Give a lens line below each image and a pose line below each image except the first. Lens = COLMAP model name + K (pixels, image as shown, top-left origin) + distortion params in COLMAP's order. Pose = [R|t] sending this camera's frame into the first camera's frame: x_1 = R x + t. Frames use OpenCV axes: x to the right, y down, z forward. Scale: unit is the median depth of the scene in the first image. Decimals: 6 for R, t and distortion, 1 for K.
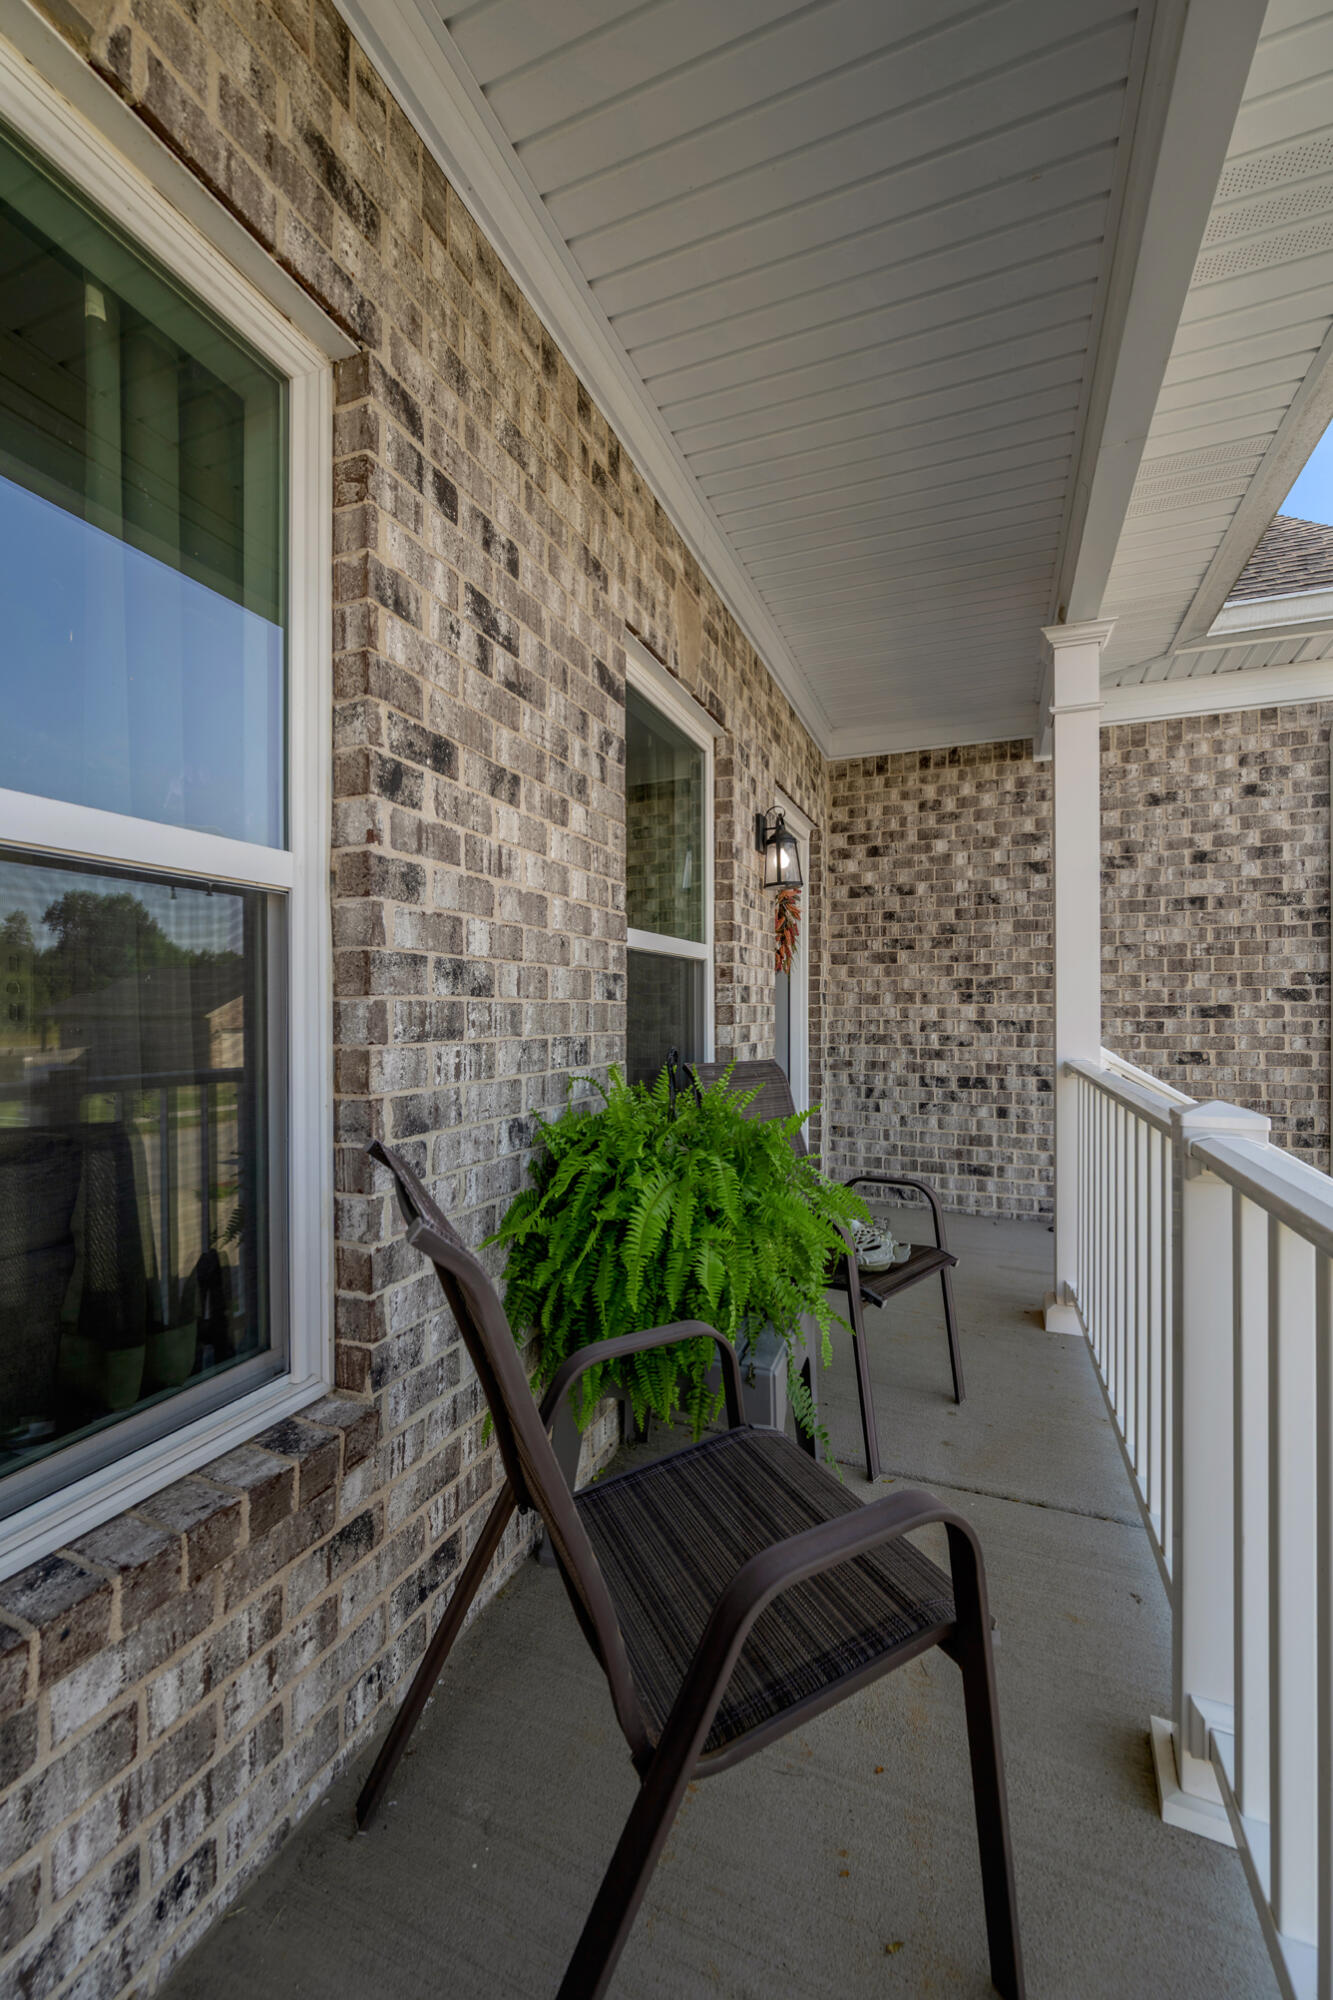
lens RADIAL K [[810.0, 0, 675.3], [0, 810.0, 1005.9], [0, 0, 1]] dist [-0.005566, -0.000161]
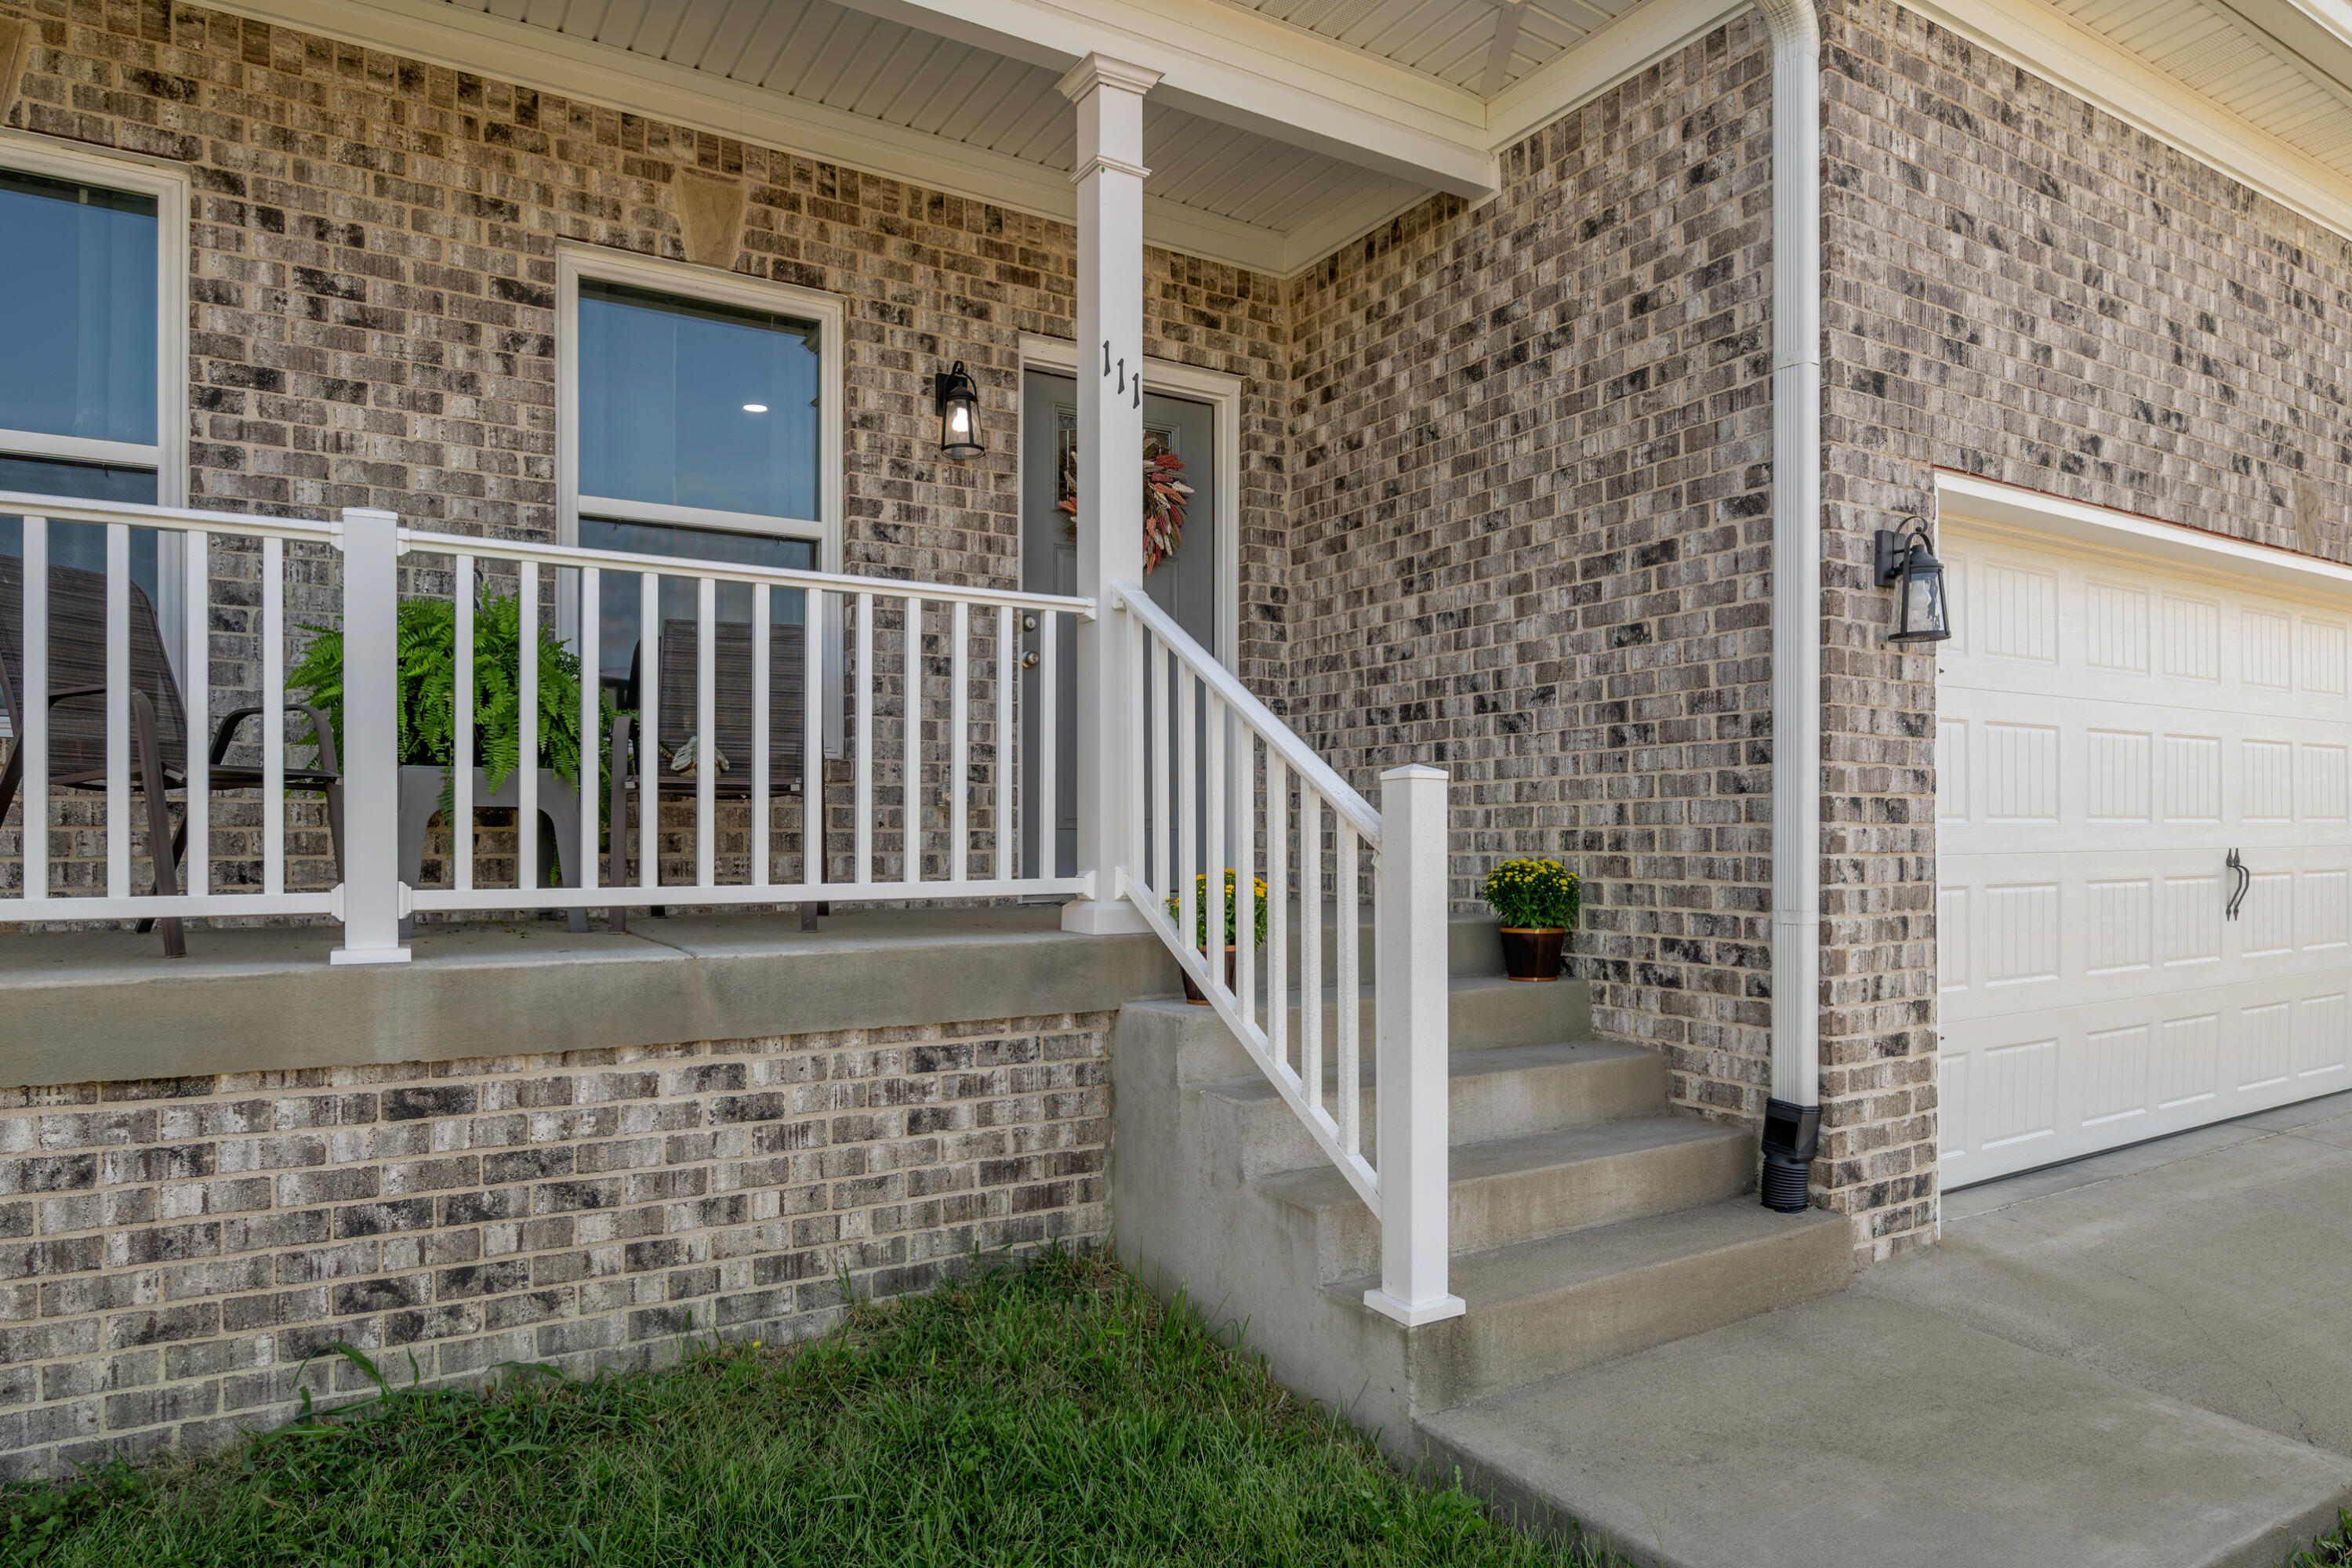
lens RADIAL K [[1459.9, 0, 1205.7], [0, 1459.9, 835.3], [0, 0, 1]] dist [-0.011453, 0.000250]
pose [[0.806000, -0.004763, -0.591896, 1.043446], [0.004719, 0.999988, -0.001620, 0.219215], [0.591897, -0.001487, 0.806012, -0.083939]]
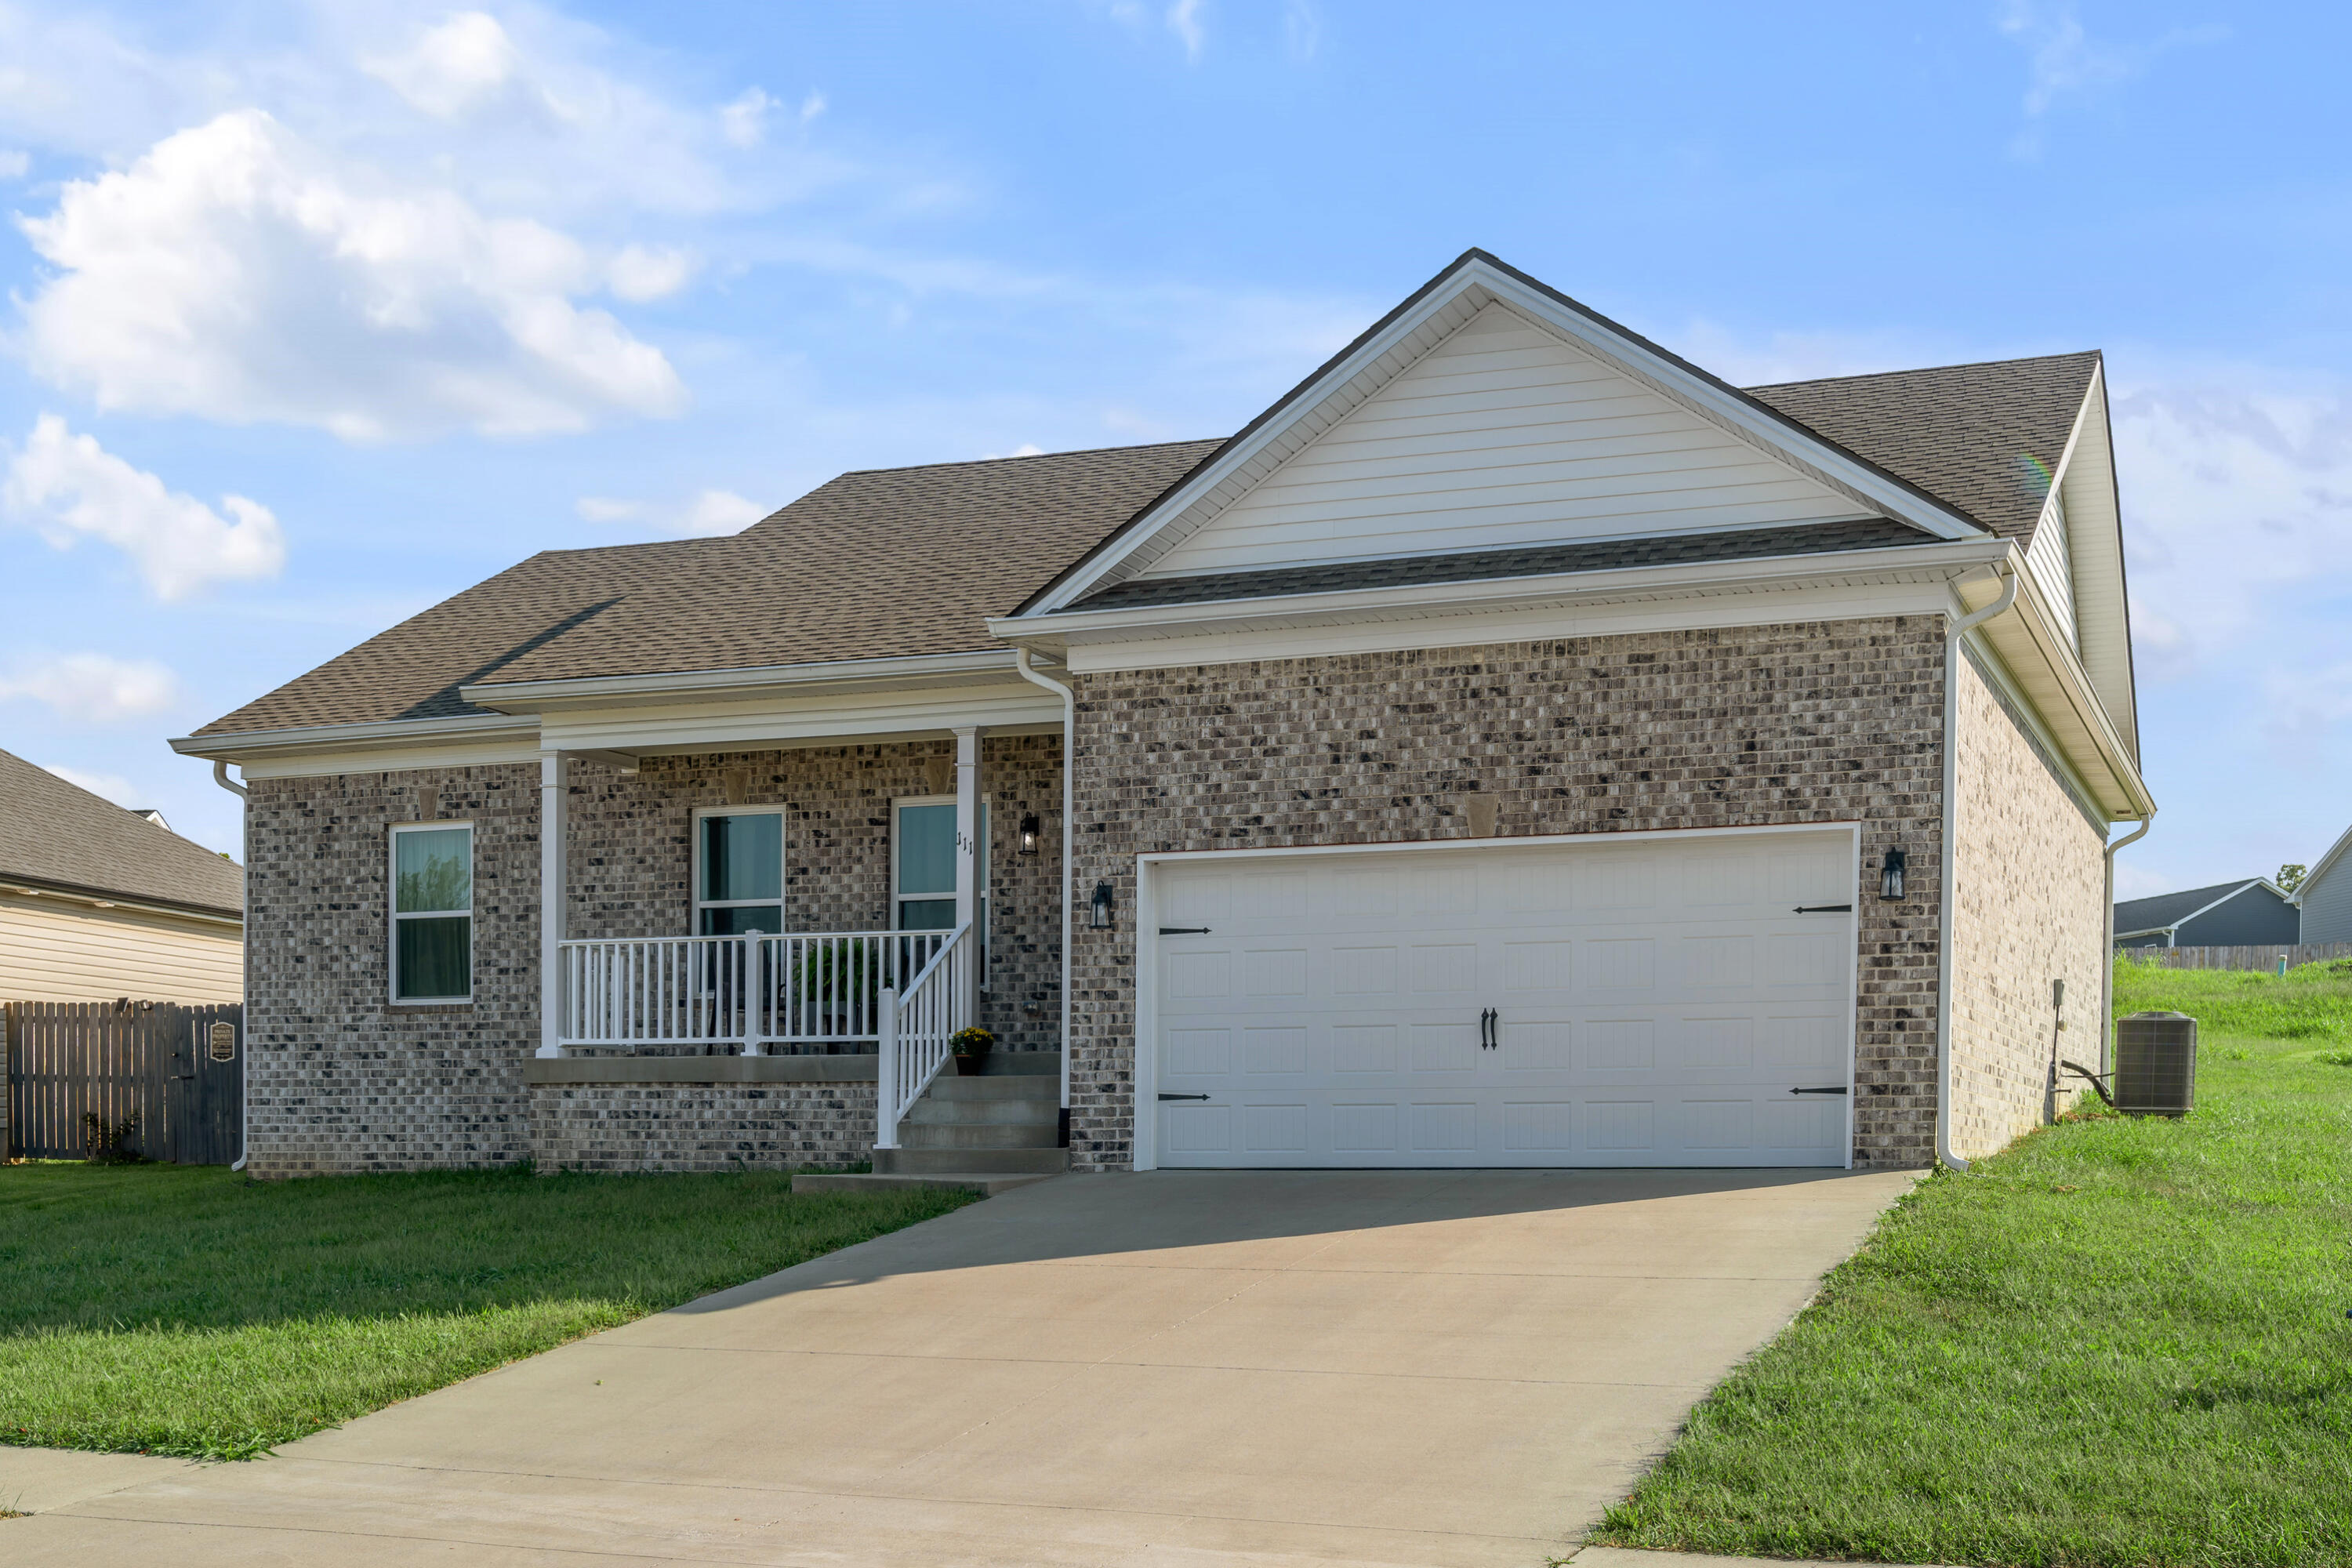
lens RADIAL K [[3202.8, 0, 912.8], [0, 3202.8, 1255.2], [0, 0, 1]] dist [-0.003331, 0.014373]
pose [[-0.098320, 0.020364, -0.994947, 6.472270], [-0.006294, 0.999758, 0.021084, 0.542962], [0.995135, 0.008335, -0.098168, 1.230290]]
